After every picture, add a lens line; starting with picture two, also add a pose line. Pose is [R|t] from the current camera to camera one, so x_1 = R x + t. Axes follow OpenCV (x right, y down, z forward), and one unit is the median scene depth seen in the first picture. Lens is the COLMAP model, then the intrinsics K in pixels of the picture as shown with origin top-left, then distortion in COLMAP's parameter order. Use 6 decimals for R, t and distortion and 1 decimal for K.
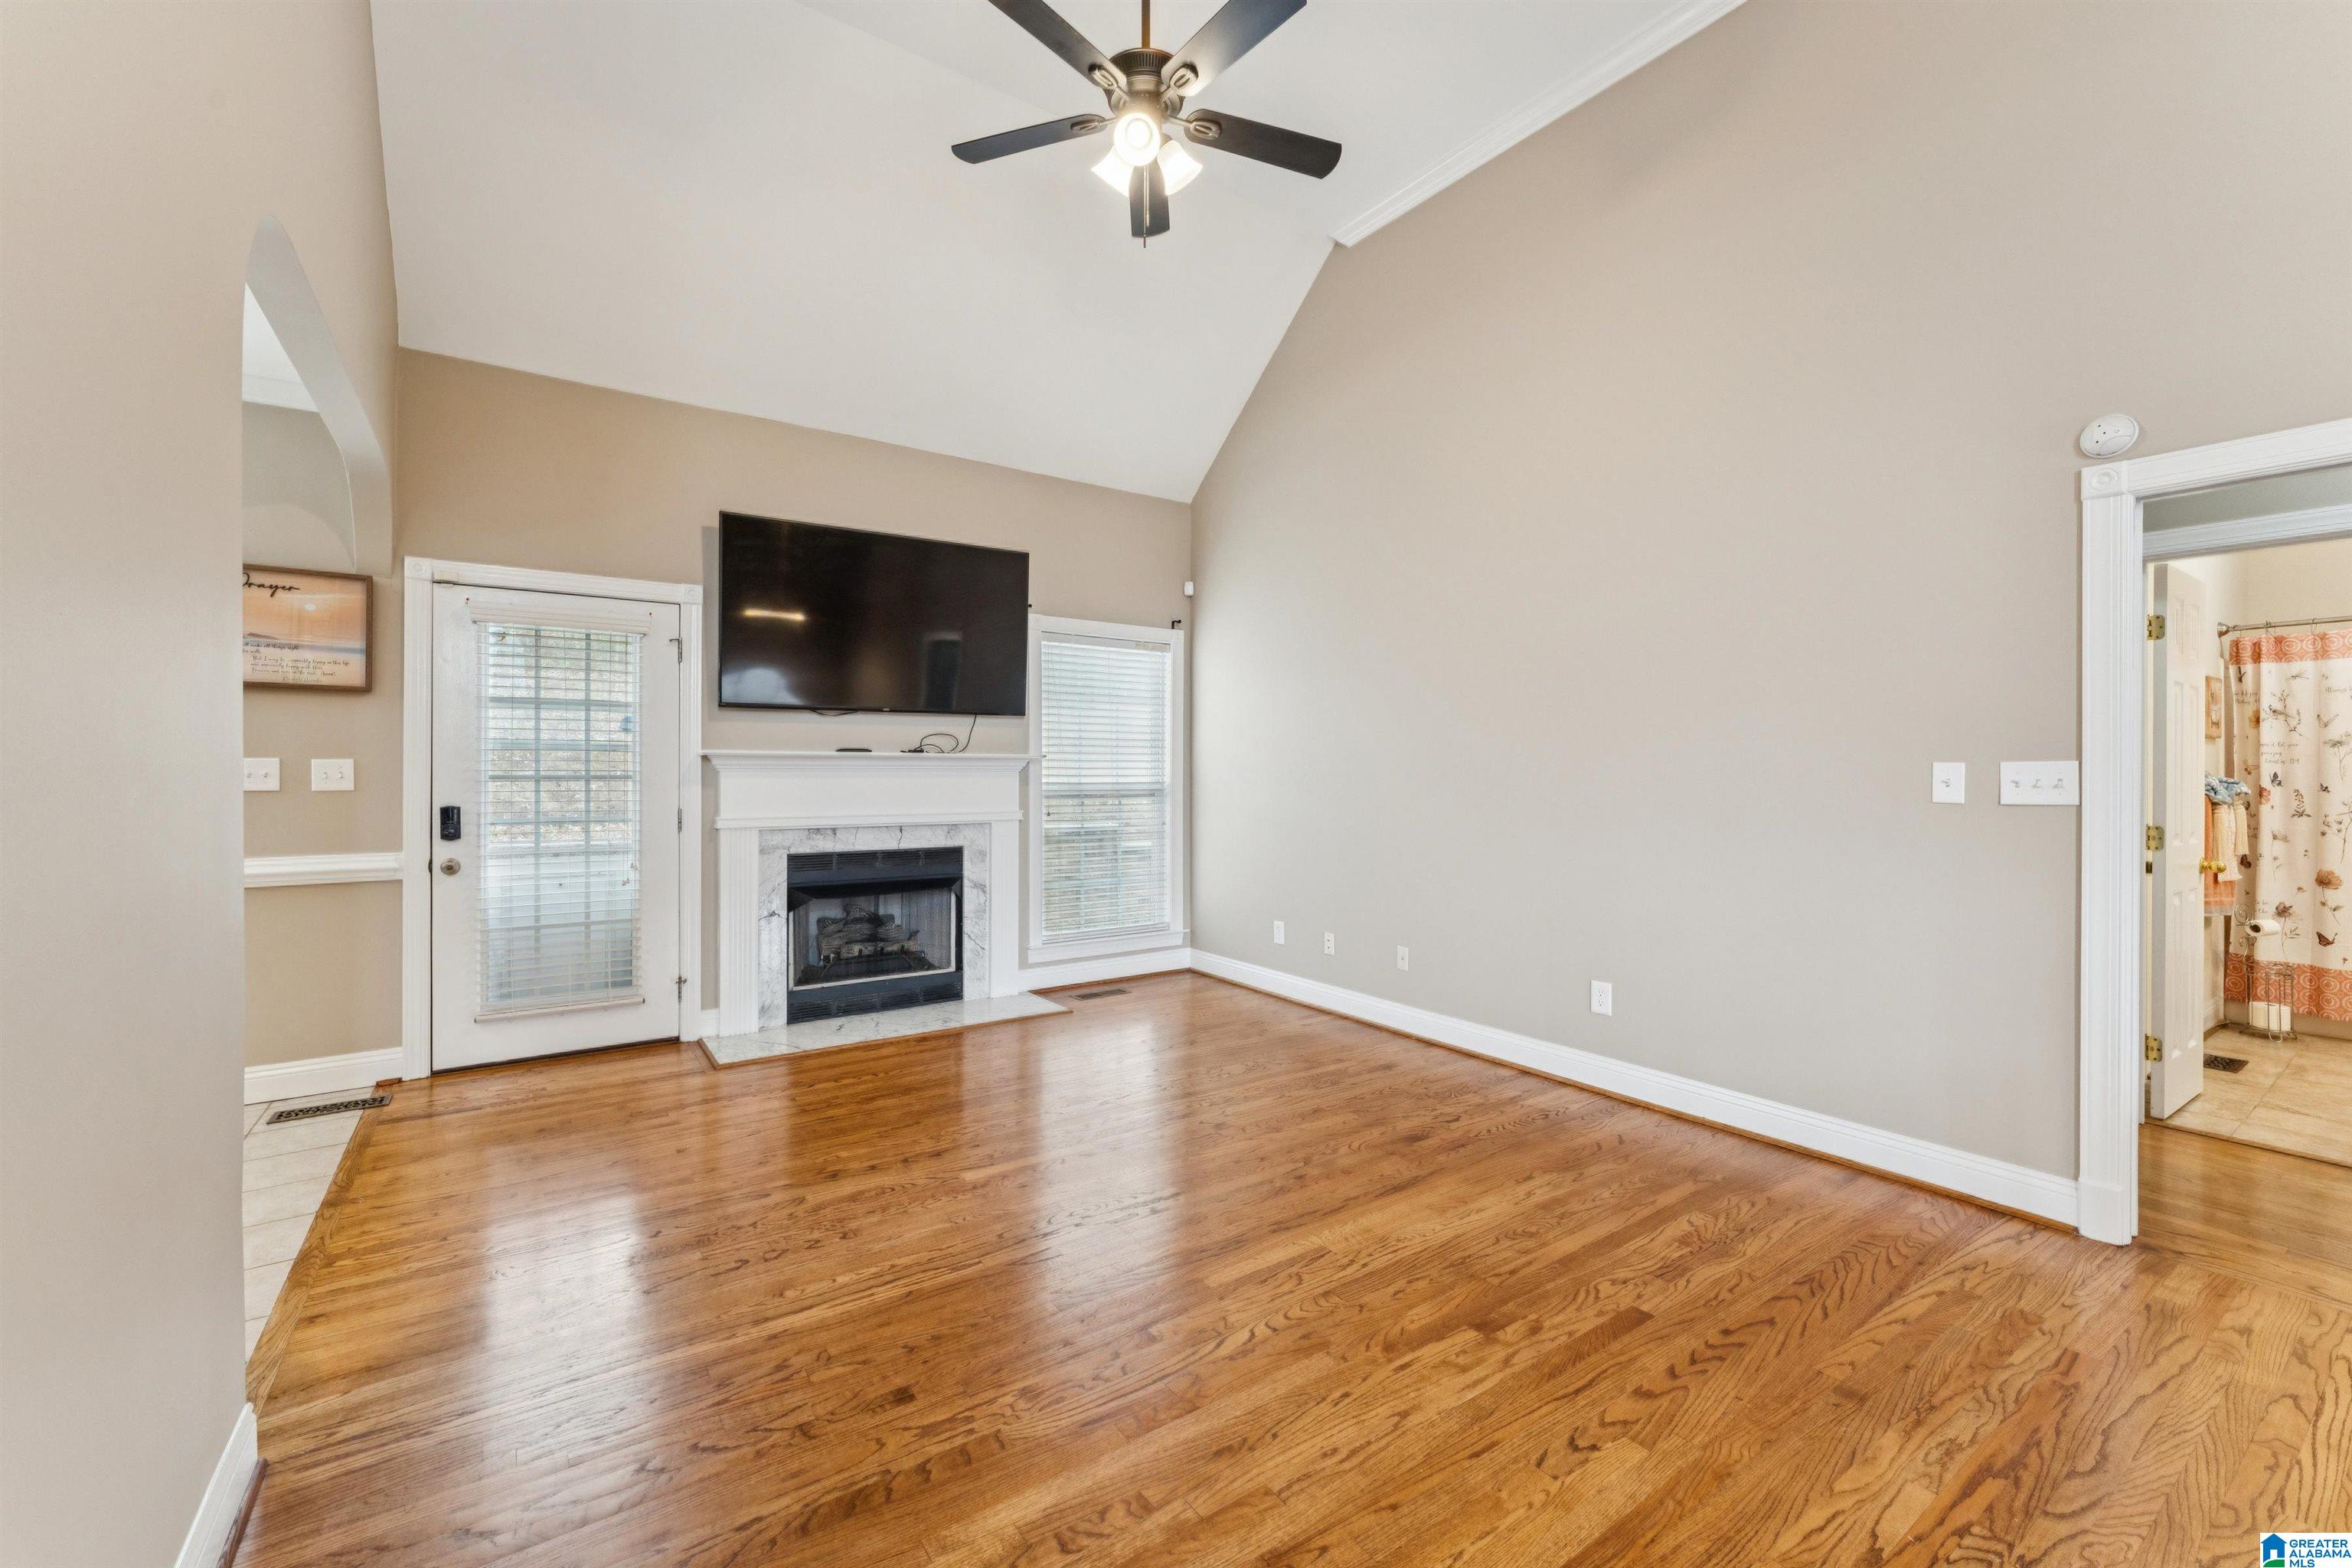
lens RADIAL K [[949.0, 0, 1163.5], [0, 949.0, 779.2], [0, 0, 1]] dist [-0.000082, 0.000271]
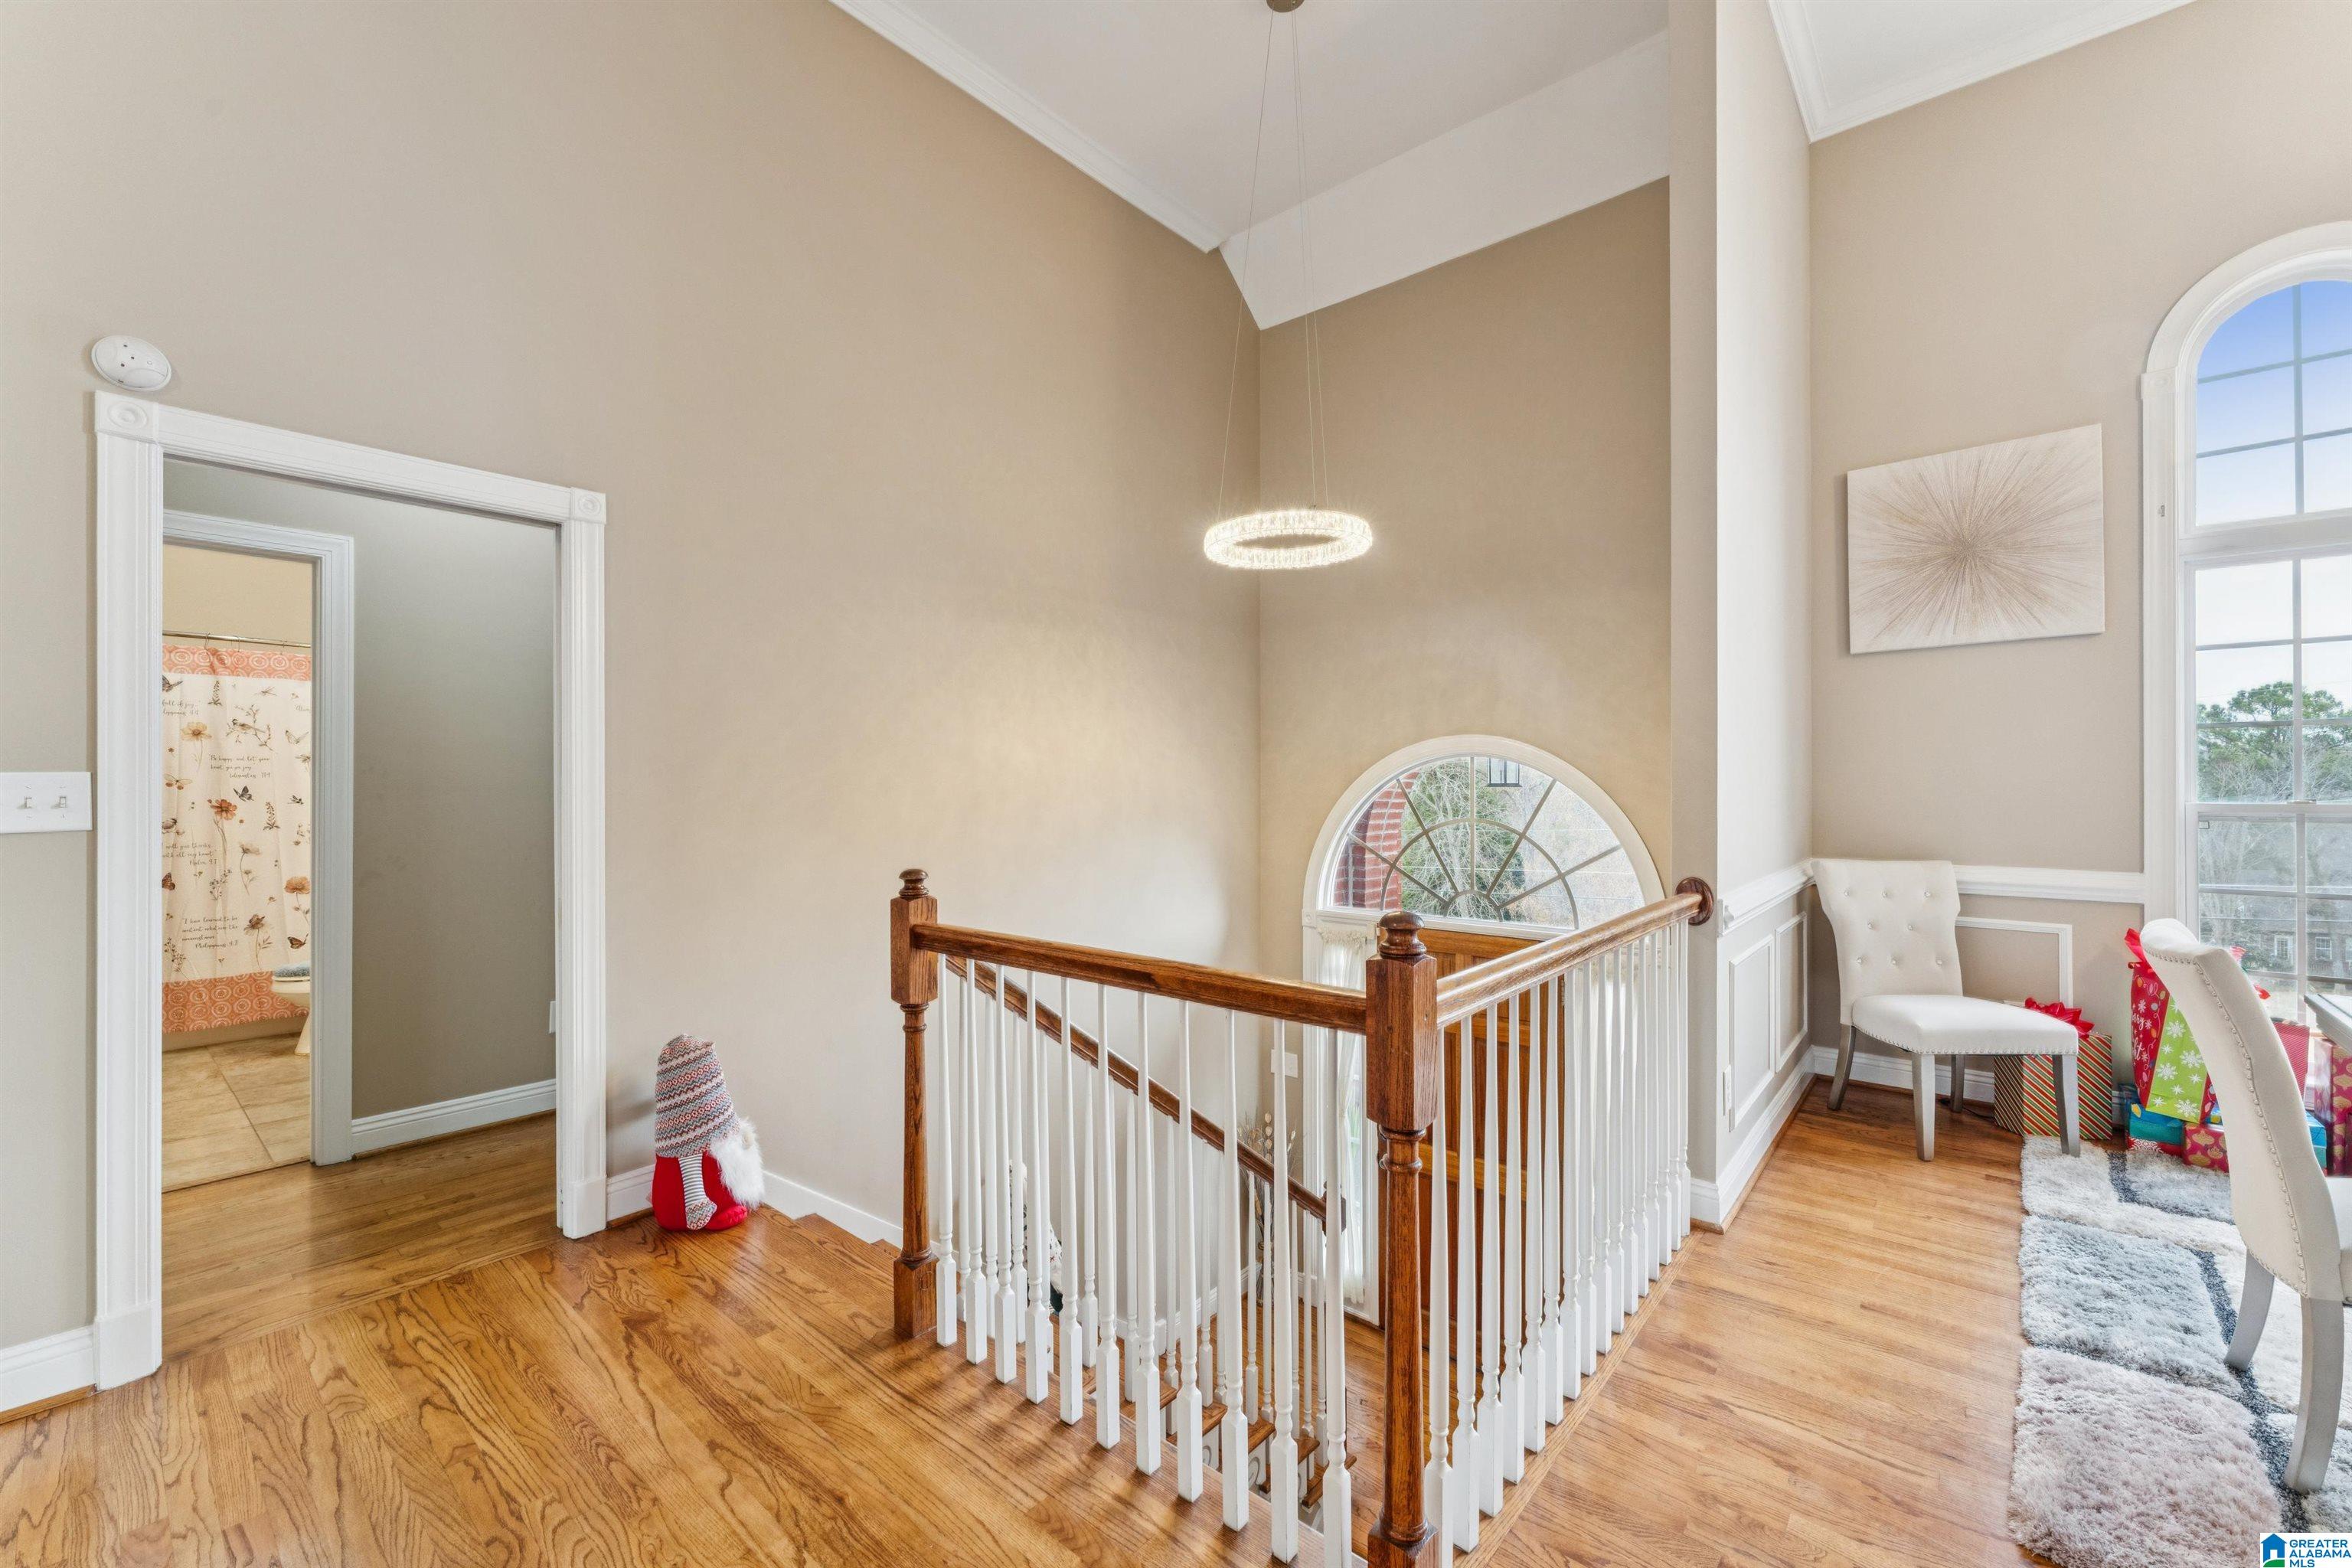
lens RADIAL K [[949.0, 0, 1167.3], [0, 949.0, 790.6], [0, 0, 1]] dist [-0.000082, 0.000271]
pose [[-0.255853, -0.003372, 0.966710, 0.006771], [0.011430, 0.999913, 0.006513, 0.000182], [-0.966648, 0.012716, -0.255792, 0.383055]]
